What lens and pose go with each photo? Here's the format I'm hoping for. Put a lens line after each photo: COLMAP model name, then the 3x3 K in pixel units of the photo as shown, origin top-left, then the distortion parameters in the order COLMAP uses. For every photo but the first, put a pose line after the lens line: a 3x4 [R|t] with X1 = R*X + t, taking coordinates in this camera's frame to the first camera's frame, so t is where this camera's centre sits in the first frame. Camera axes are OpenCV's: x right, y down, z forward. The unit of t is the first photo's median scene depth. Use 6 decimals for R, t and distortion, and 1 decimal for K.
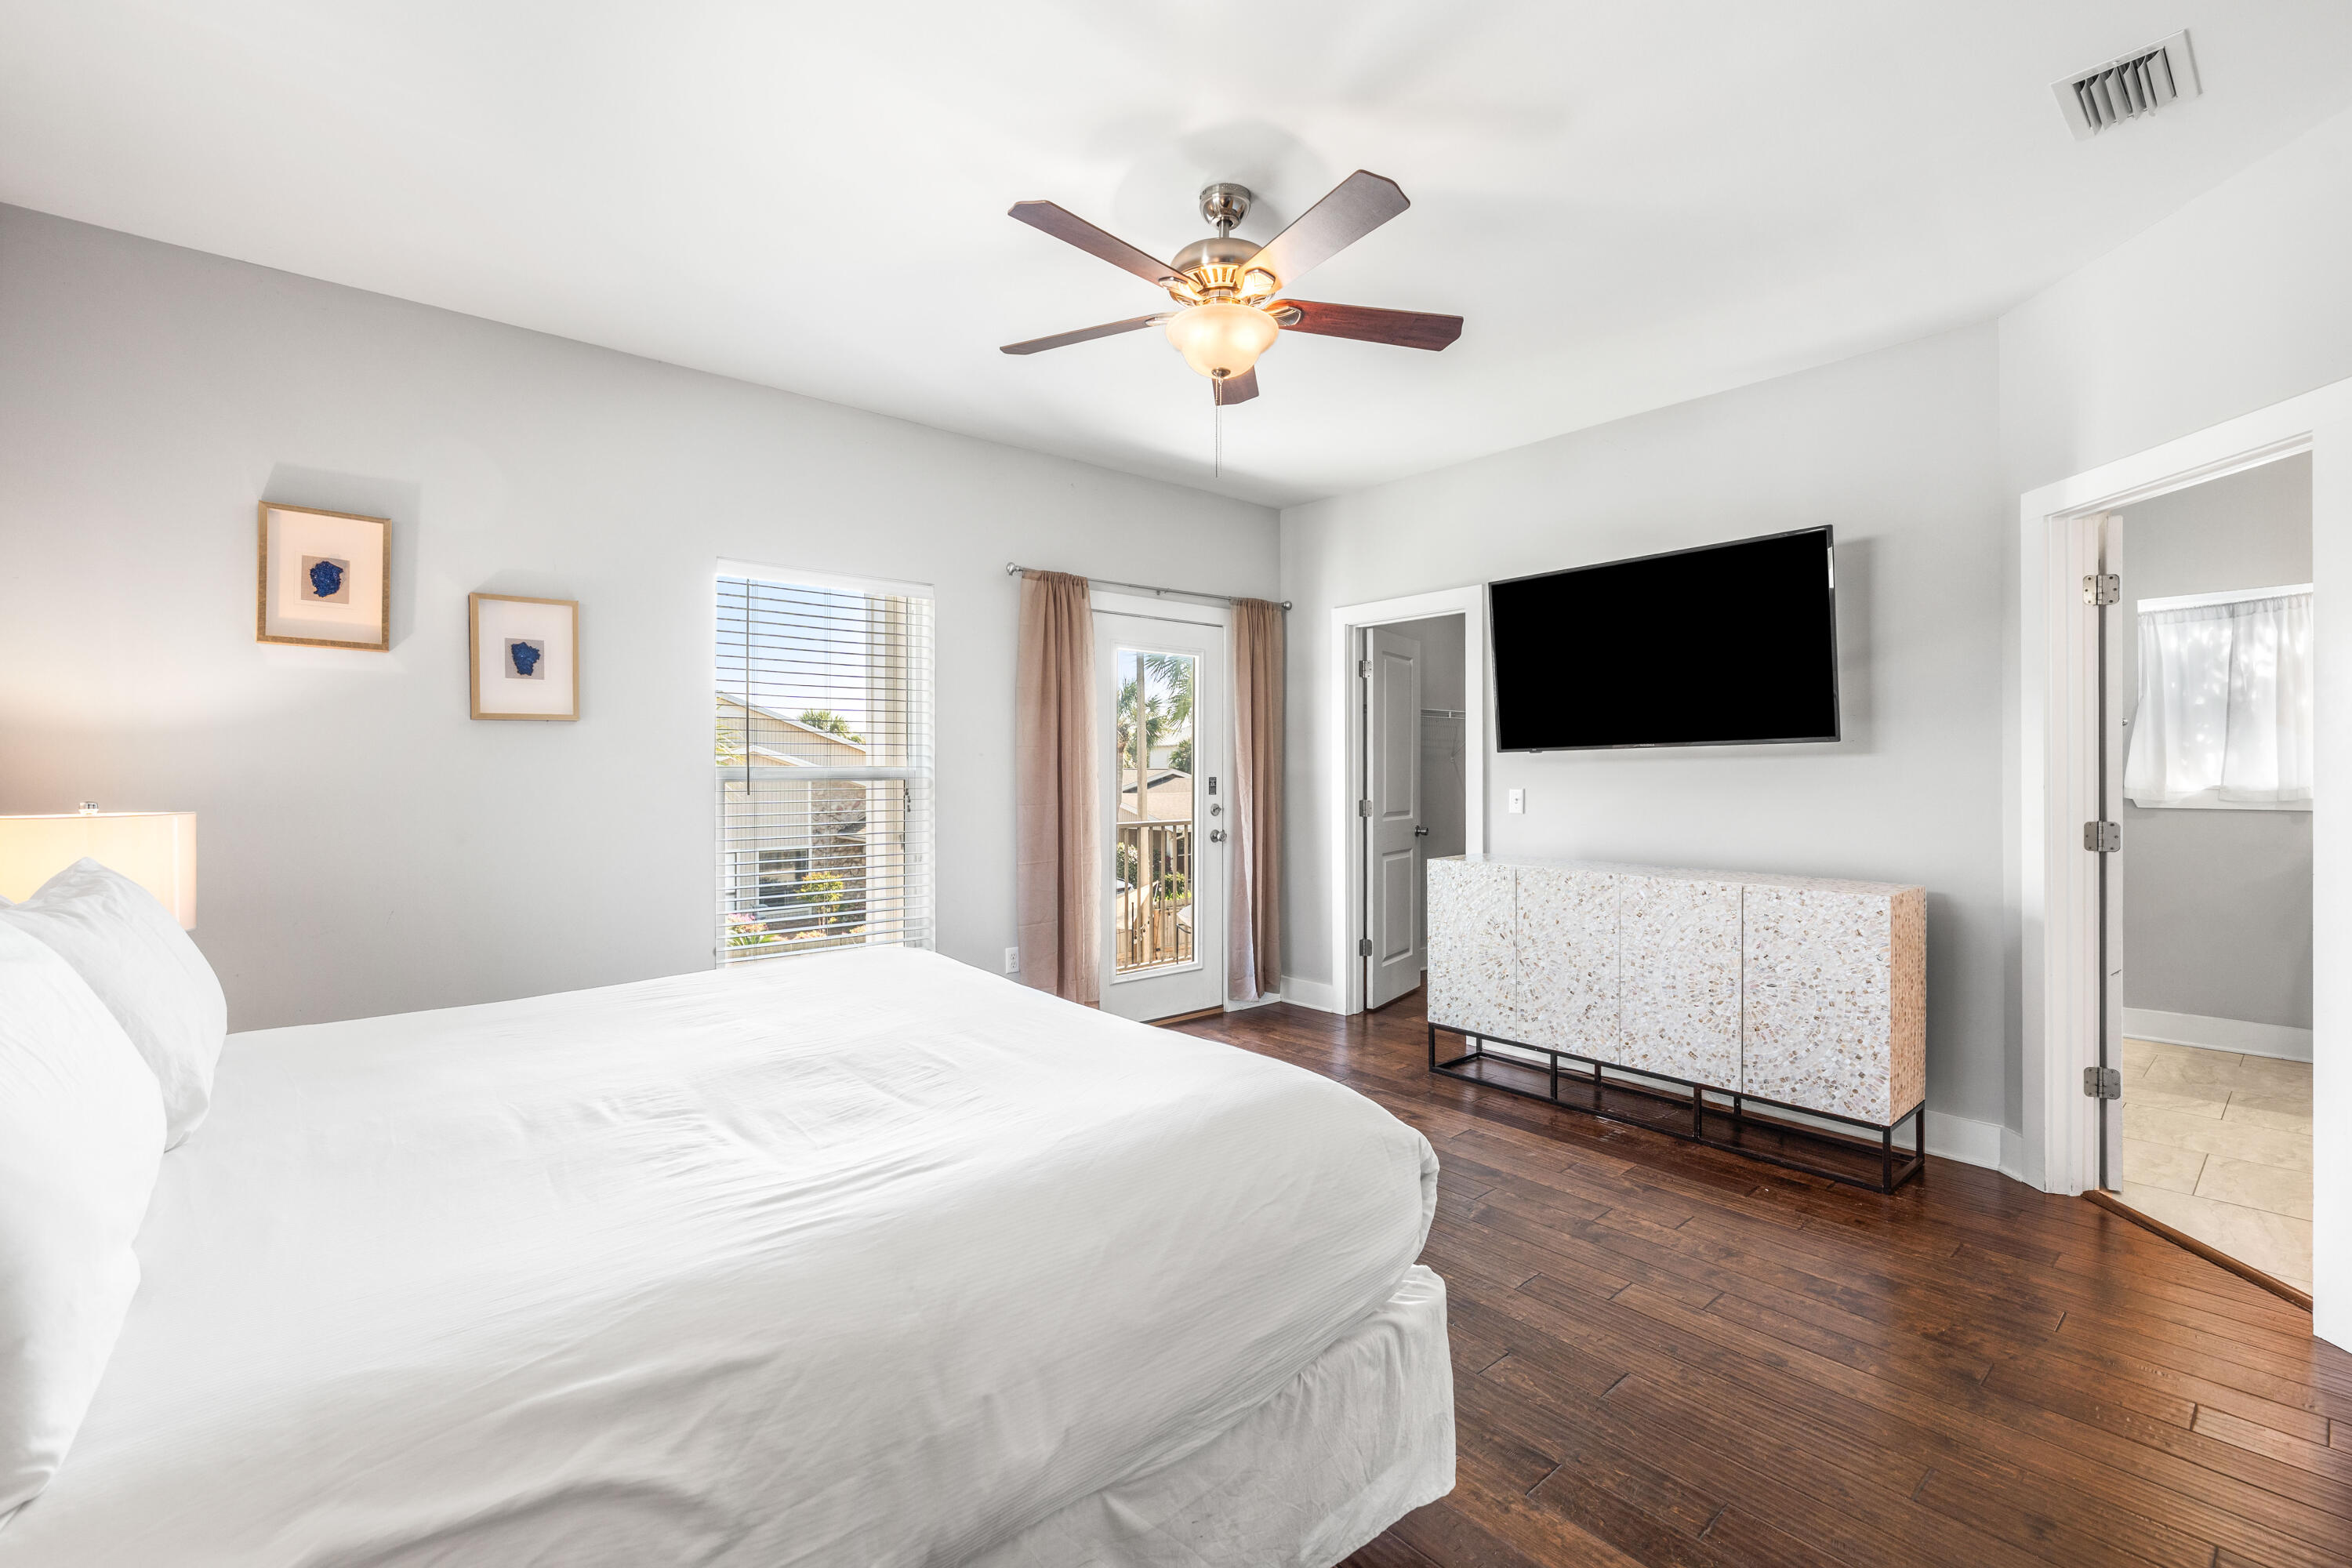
lens RADIAL K [[988.7, 0, 1176.2], [0, 988.7, 767.9], [0, 0, 1]] dist [-0.001235, 0.000563]
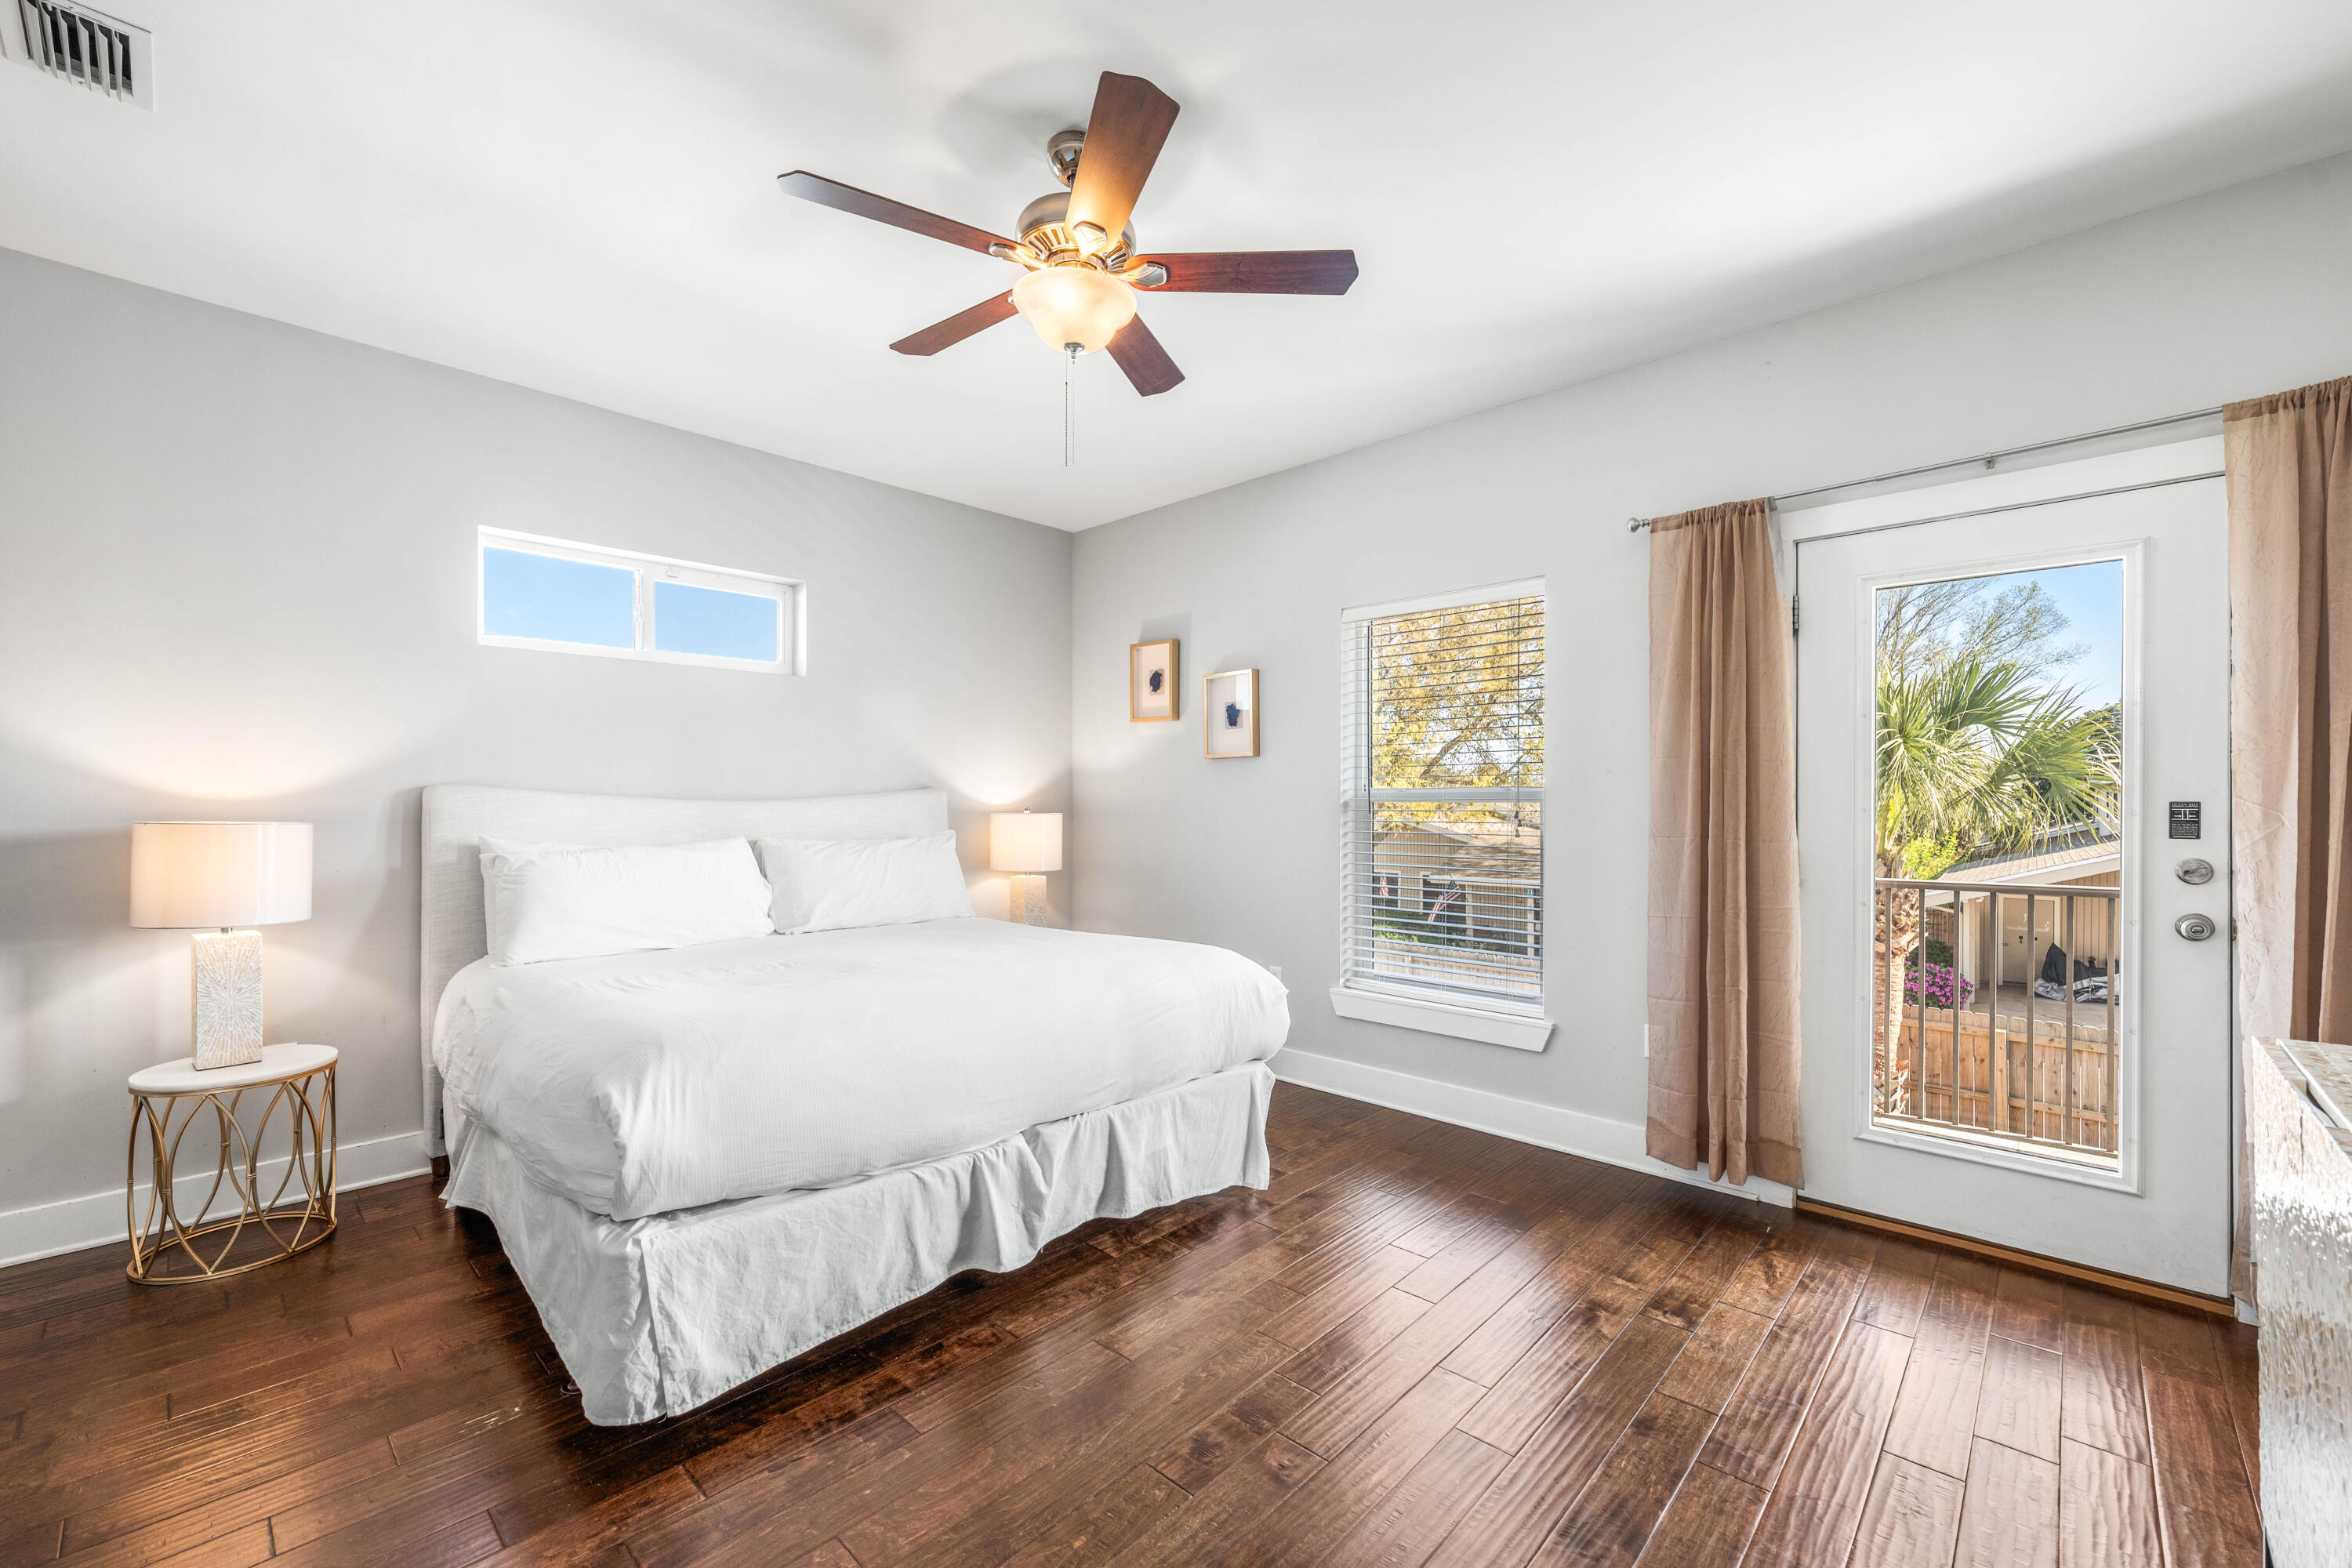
lens RADIAL K [[945.0, 0, 1184.9], [0, 945.0, 803.3], [0, 0, 1]] dist [0.001222, -0.000027]
pose [[0.101196, 0.008490, -0.994830, 0.440046], [0.000520, 0.999963, 0.008587, 0.005762], [0.994866, -0.001386, 0.101188, 0.480931]]
